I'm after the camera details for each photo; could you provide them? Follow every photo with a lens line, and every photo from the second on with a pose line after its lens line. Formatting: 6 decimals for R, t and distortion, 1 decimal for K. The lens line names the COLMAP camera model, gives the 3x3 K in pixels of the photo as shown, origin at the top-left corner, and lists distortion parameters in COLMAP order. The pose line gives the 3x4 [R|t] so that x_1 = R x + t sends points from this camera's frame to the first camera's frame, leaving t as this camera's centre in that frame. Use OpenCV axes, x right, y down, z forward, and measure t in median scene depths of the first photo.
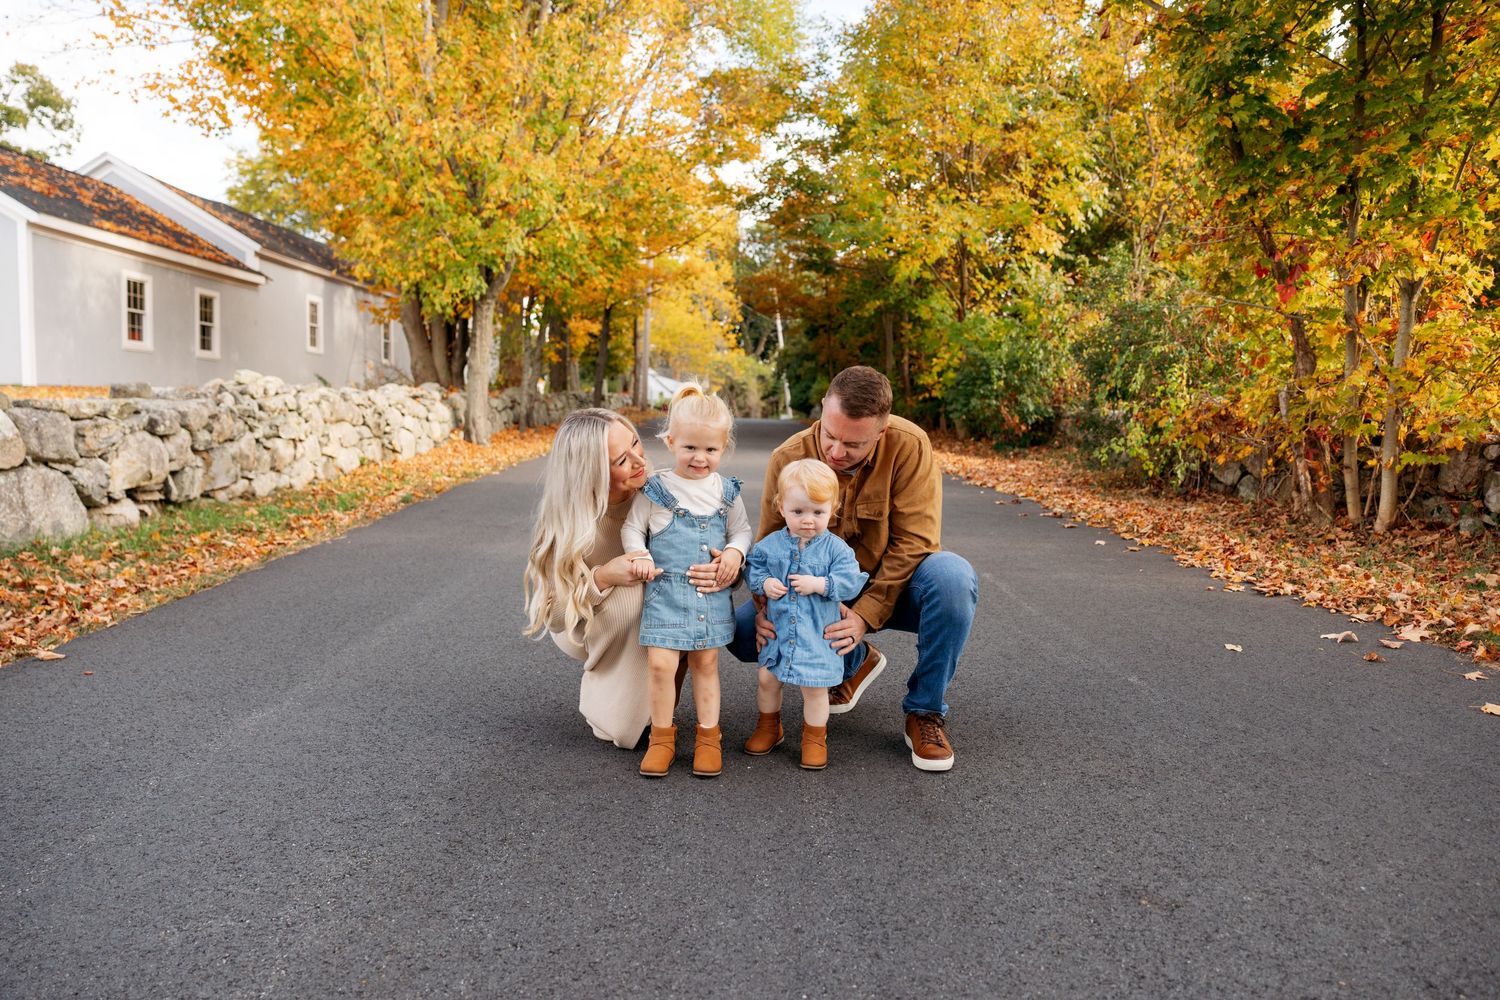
lens RADIAL K [[1062.4, 0, 750.0], [0, 1062.4, 500.0], [0, 0, 1]] dist [-0.096584, 0.069859]
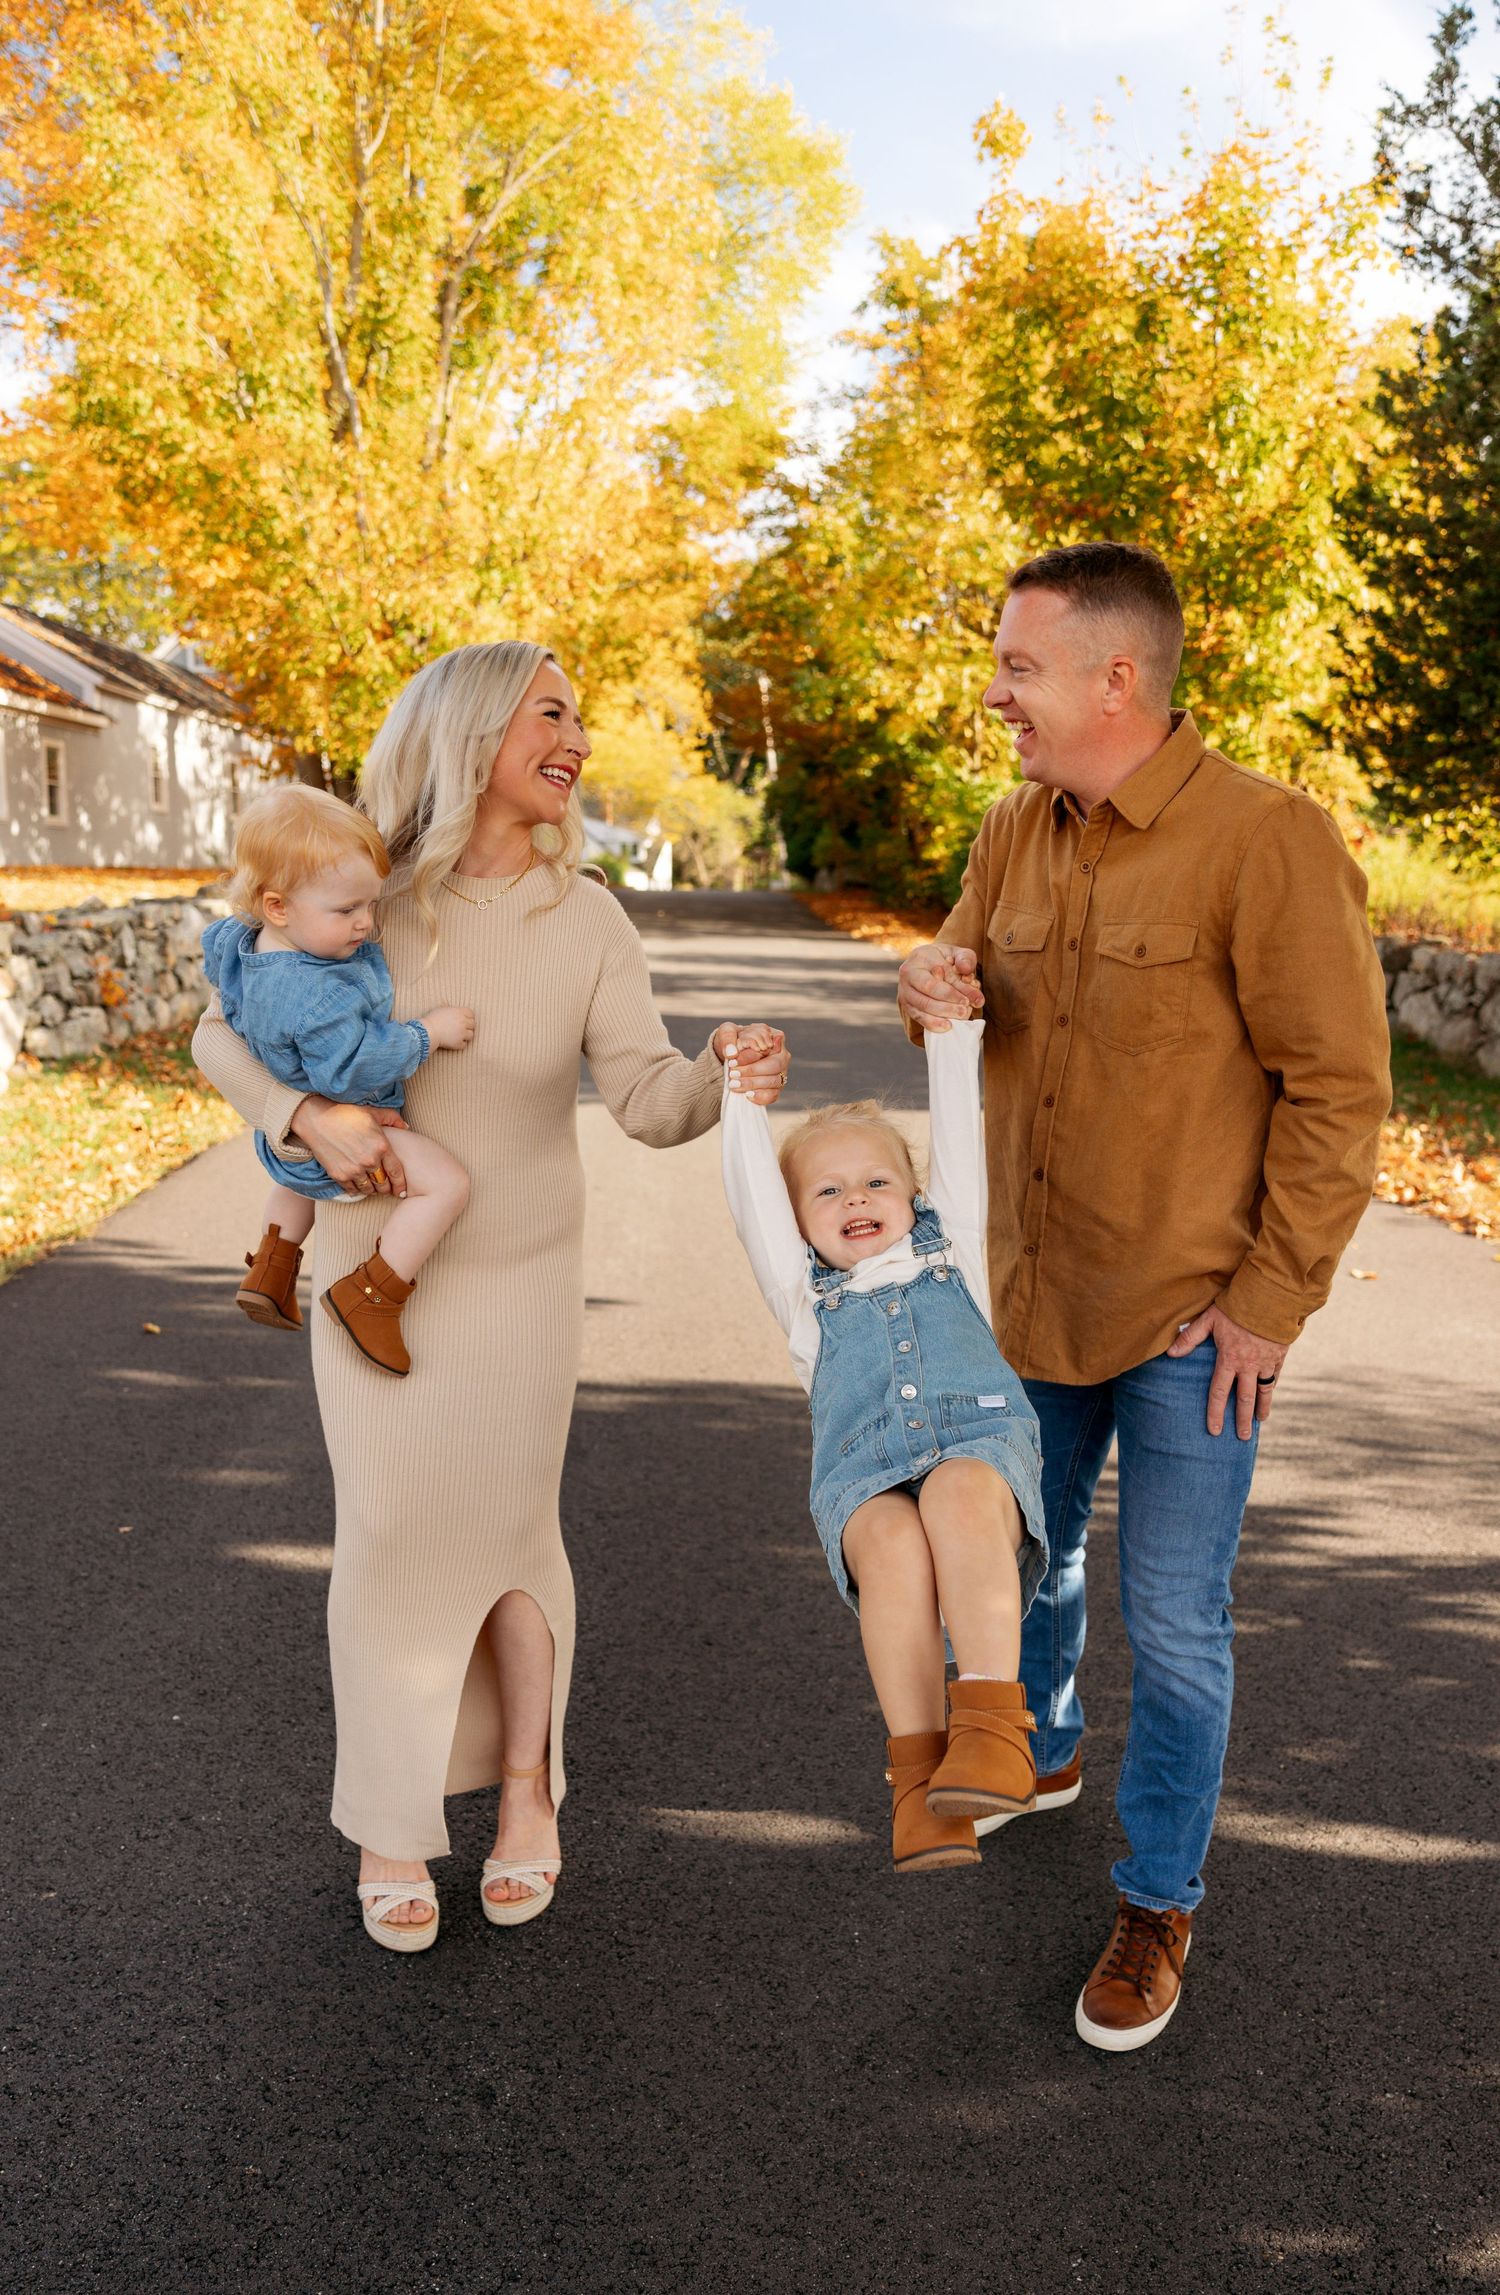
lens RADIAL K [[1736.5, 0, 712.0], [0, 1736.5, 1282.5], [0, 0, 1]] dist [-0.102646, 0.088208]
pose [[0.999976, 0.000989, -0.006791, 0.001170], [0.000046, 0.988569, 0.150771, 0.017118], [0.006863, -0.150768, 0.988545, -0.393005]]
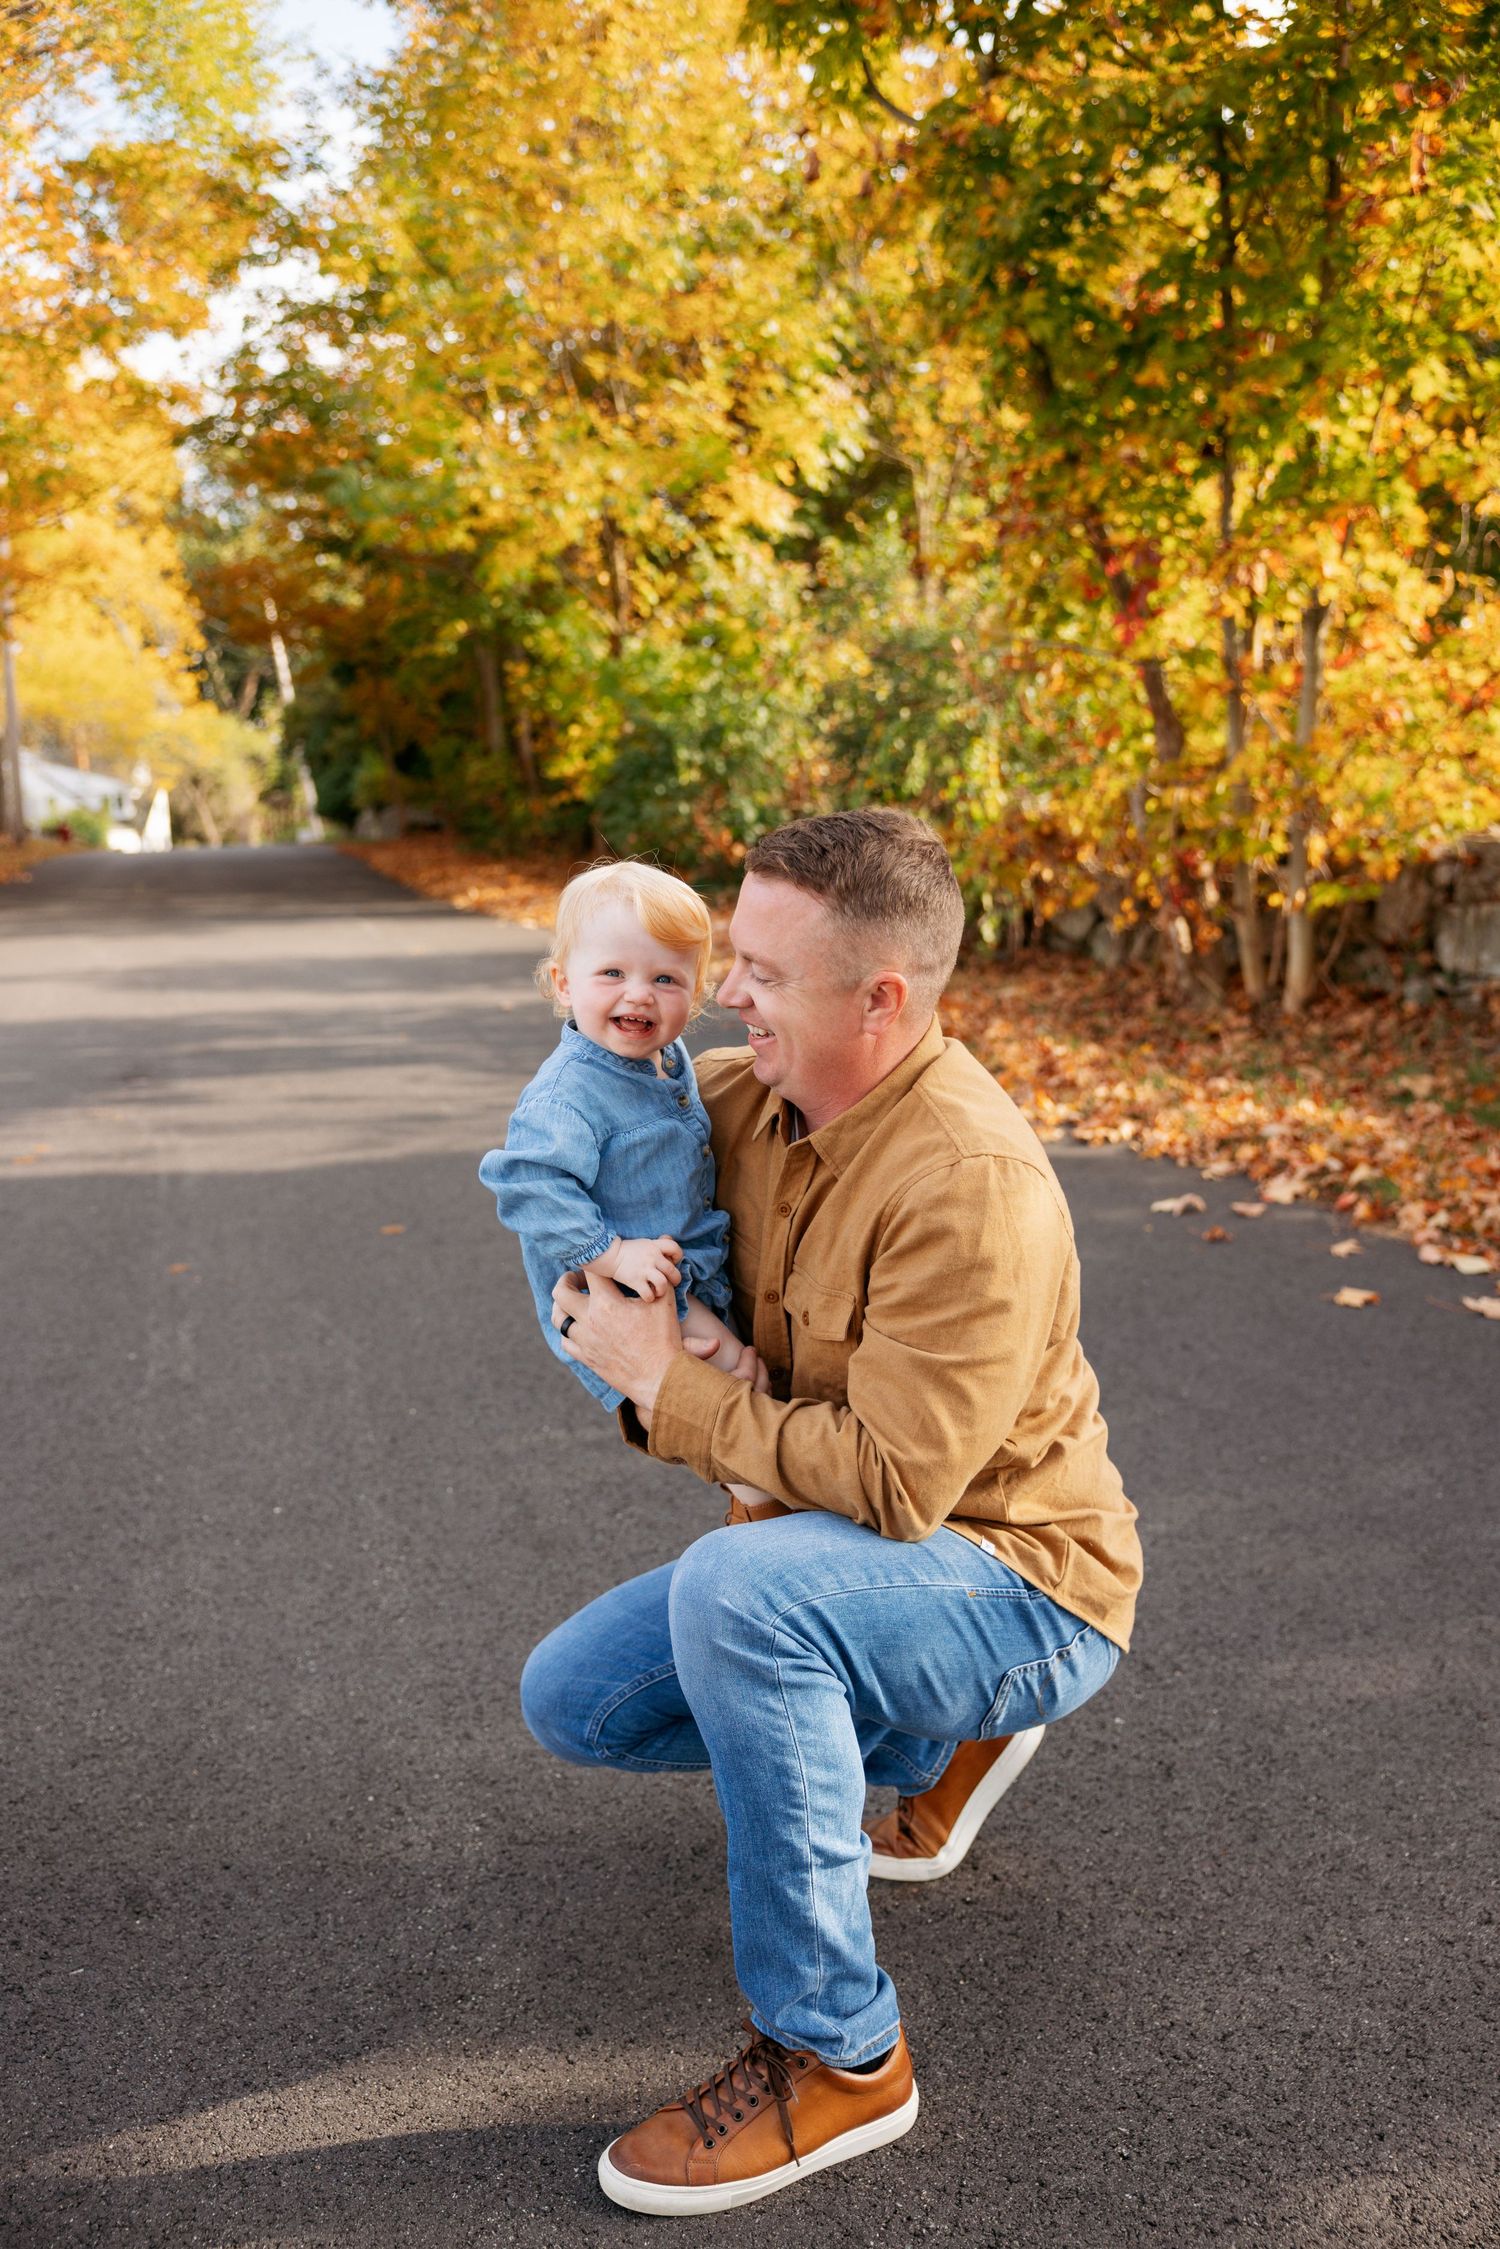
lens RADIAL K [[2020.3, 0, 750.0], [0, 2020.3, 1124.5], [0, 0, 1]] dist [-0.066841, 0.183498]
pose [[0.968164, -0.090424, 0.233413, 0.001617], [0.073251, 0.993999, 0.081241, -0.008179], [-0.239359, -0.061557, 0.968978, -0.033289]]
